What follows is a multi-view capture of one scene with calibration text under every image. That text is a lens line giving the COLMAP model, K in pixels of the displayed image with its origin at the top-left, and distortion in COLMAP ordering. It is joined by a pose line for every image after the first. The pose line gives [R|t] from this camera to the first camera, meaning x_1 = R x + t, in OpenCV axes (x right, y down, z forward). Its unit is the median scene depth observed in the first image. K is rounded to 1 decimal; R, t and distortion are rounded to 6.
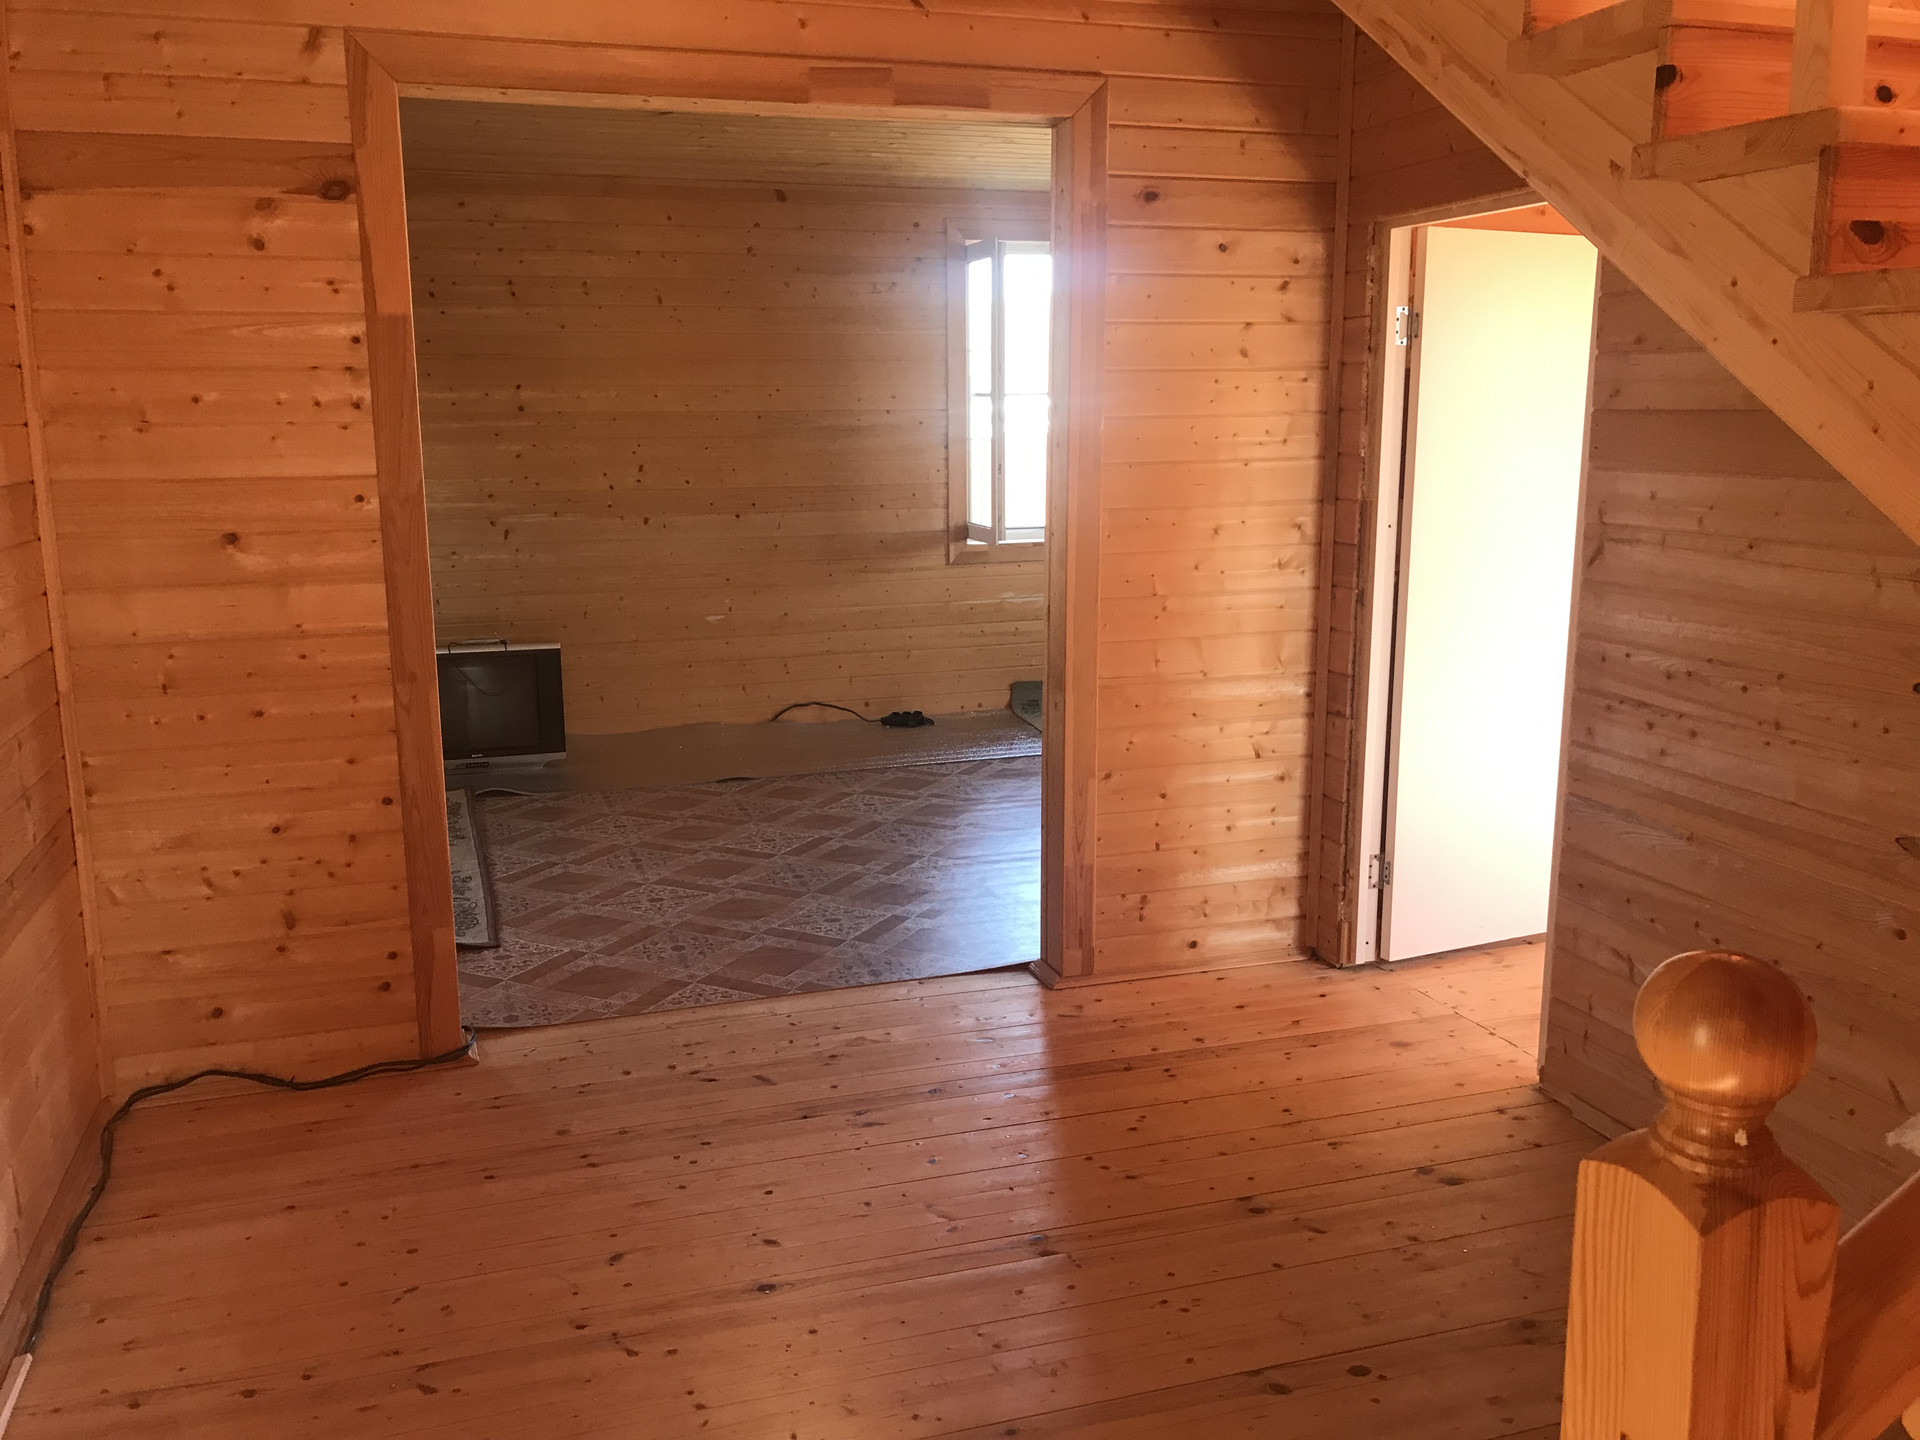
lens RADIAL K [[1588.6, 0, 945.3], [0, 1588.6, 722.0], [0, 0, 1]] dist [0.035550, -0.035815]
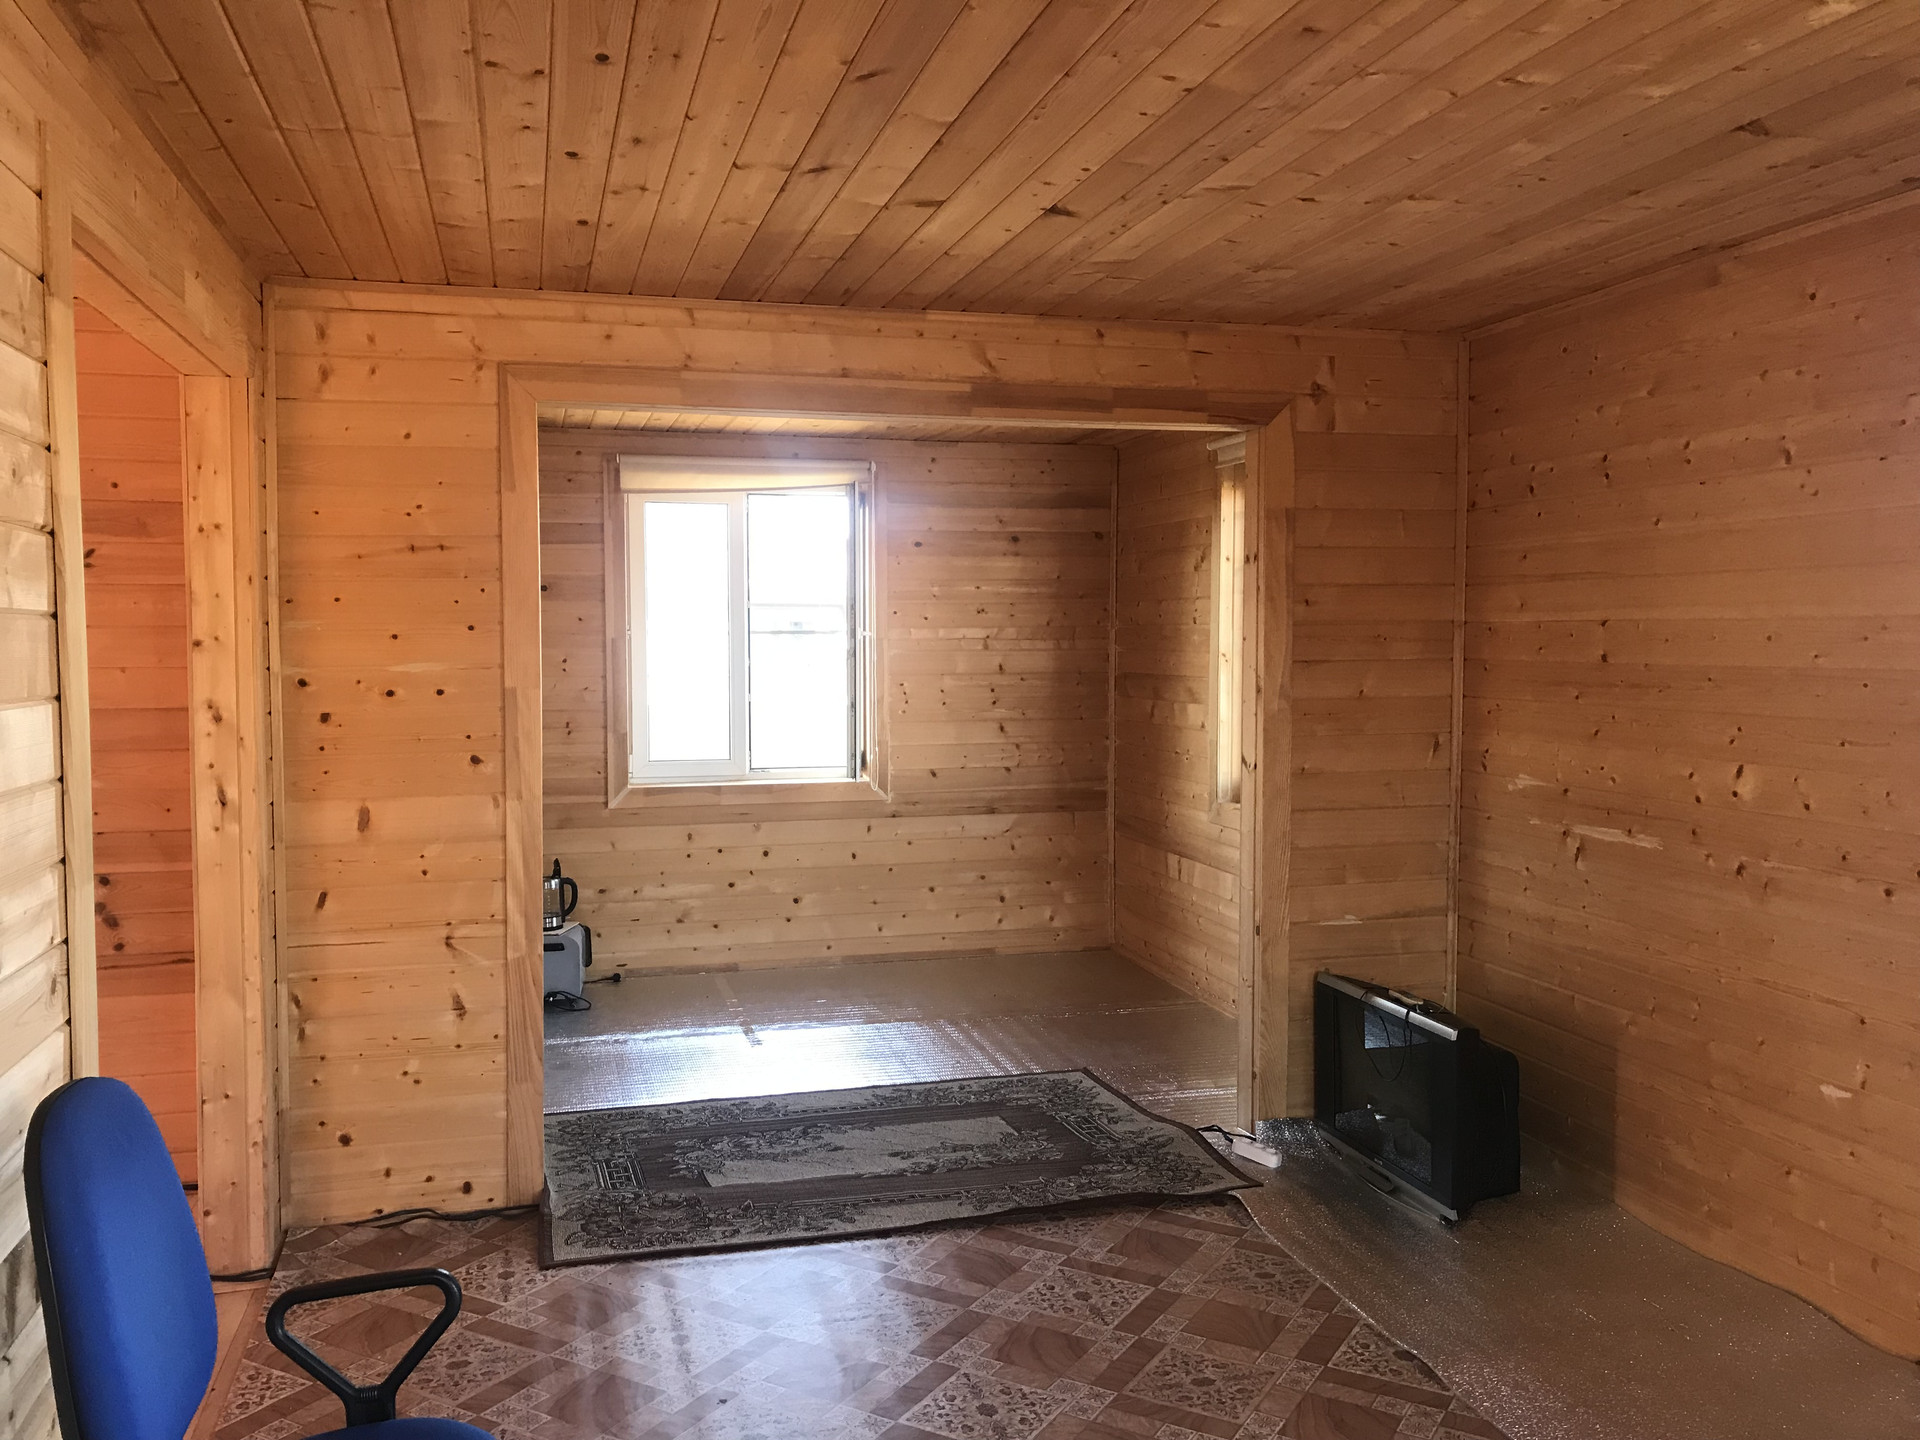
lens RADIAL K [[1588.6, 0, 923.0], [0, 1588.6, 721.4], [0, 0, 1]] dist [0.035550, -0.035815]
pose [[-0.063500, 0.062994, -0.995992, 0.656733], [-0.191698, 0.978651, 0.074119, -0.302637], [0.979398, 0.195637, -0.050068, 1.408562]]
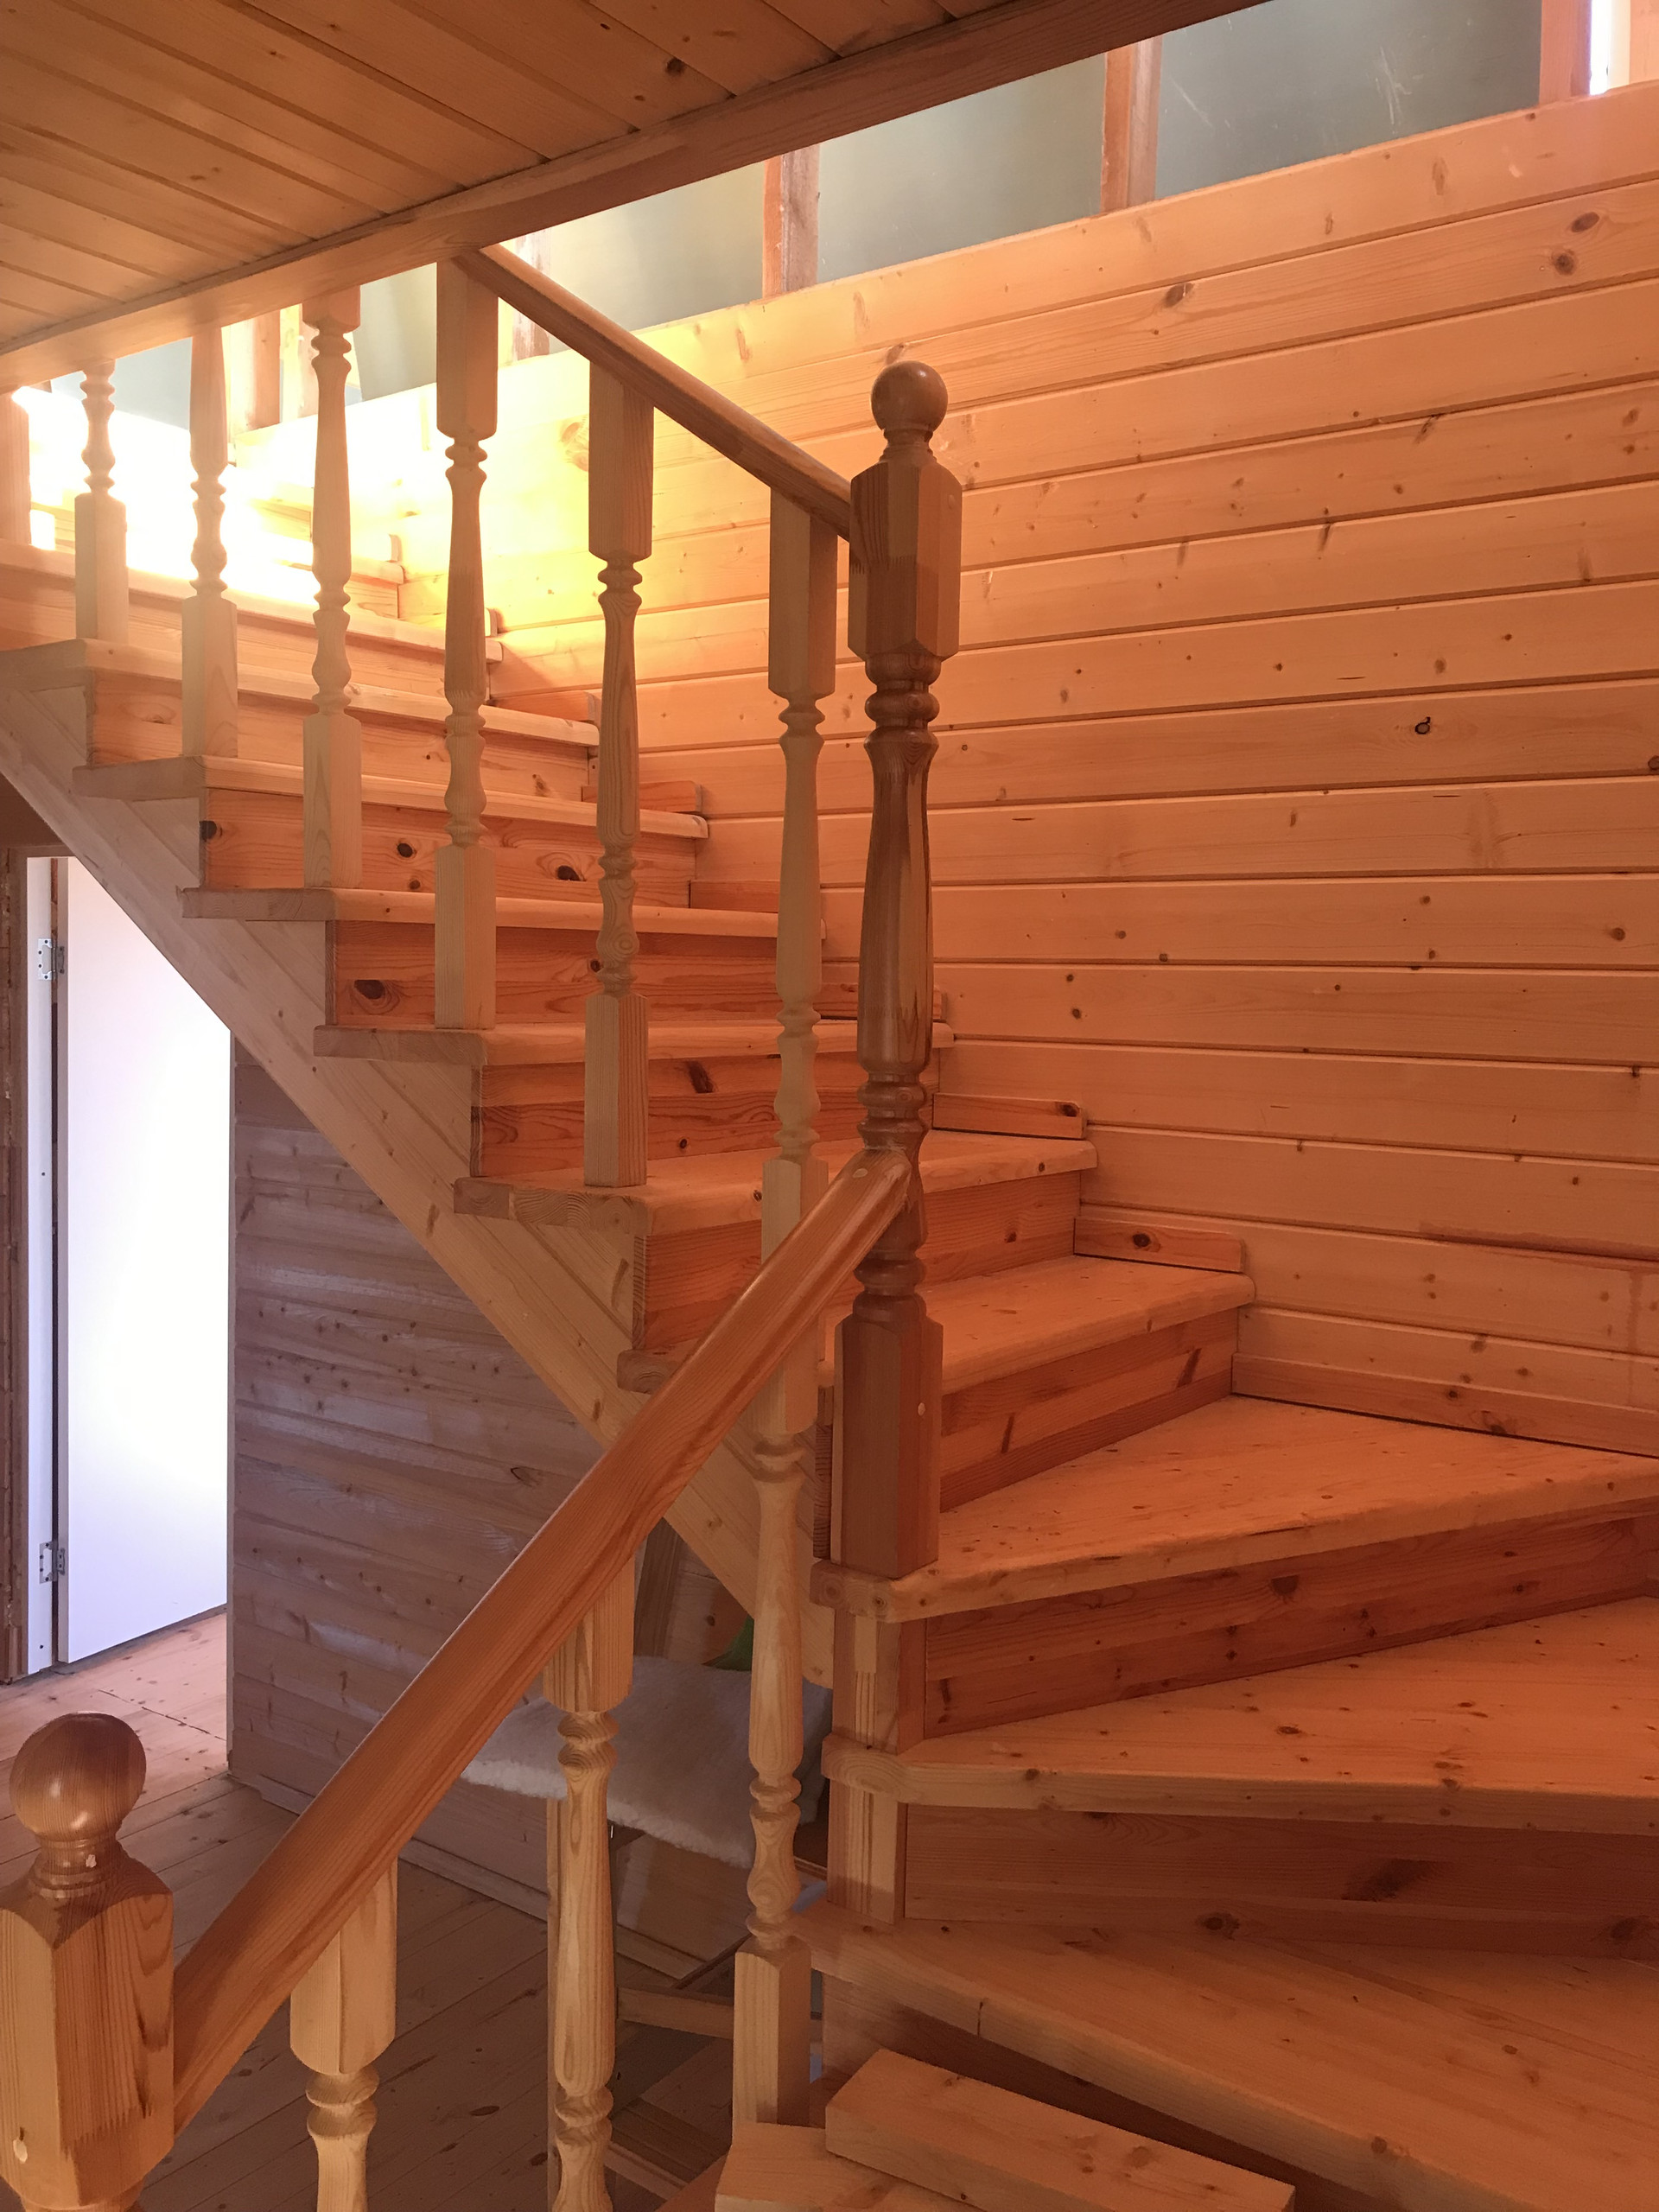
lens RADIAL K [[1830.2, 0, 820.6], [0, 1830.2, 1084.5], [0, 0, 1]] dist [0.035550, -0.035815]
pose [[0.806361, -0.013802, 0.591262, 0.017374], [0.091147, 0.990684, -0.101180, -0.028533], [-0.584357, 0.135479, 0.800107, -0.112299]]
